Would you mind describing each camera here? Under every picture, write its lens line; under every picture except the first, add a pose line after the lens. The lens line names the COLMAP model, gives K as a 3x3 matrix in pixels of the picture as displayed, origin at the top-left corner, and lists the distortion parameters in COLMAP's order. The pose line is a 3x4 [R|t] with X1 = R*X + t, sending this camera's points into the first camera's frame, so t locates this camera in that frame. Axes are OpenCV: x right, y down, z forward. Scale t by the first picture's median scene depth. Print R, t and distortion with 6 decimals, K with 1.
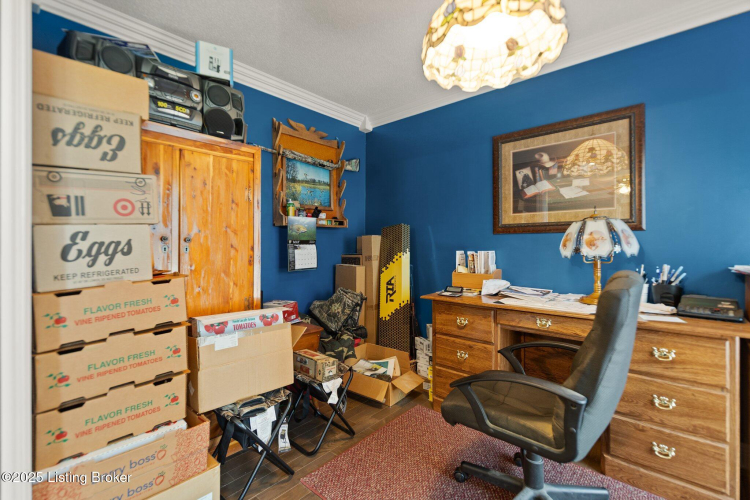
lens RADIAL K [[328.3, 0, 376.6], [0, 328.3, 245.7], [0, 0, 1]] dist [0.000376, 0.000141]
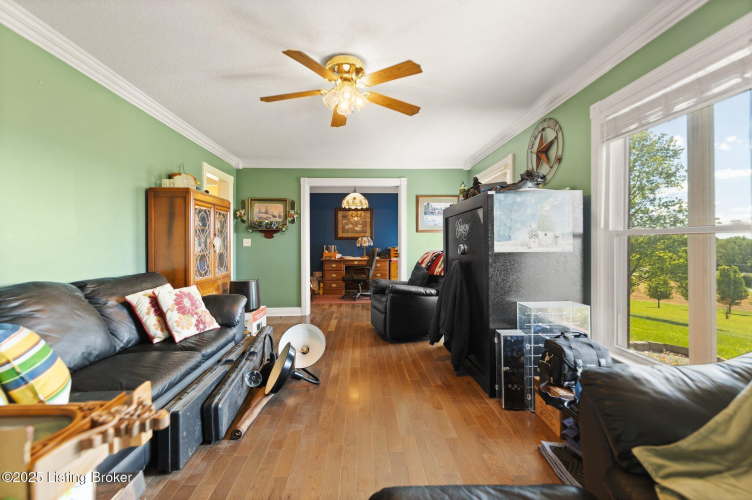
lens RADIAL K [[329.2, 0, 376.8], [0, 329.2, 247.7], [0, 0, 1]] dist [0.000376, 0.000141]
pose [[0.717377, -0.003088, 0.696678, -1.930485], [0.002687, 0.999995, 0.001665, 0.044161], [-0.696680, 0.000678, 0.717382, -1.891081]]
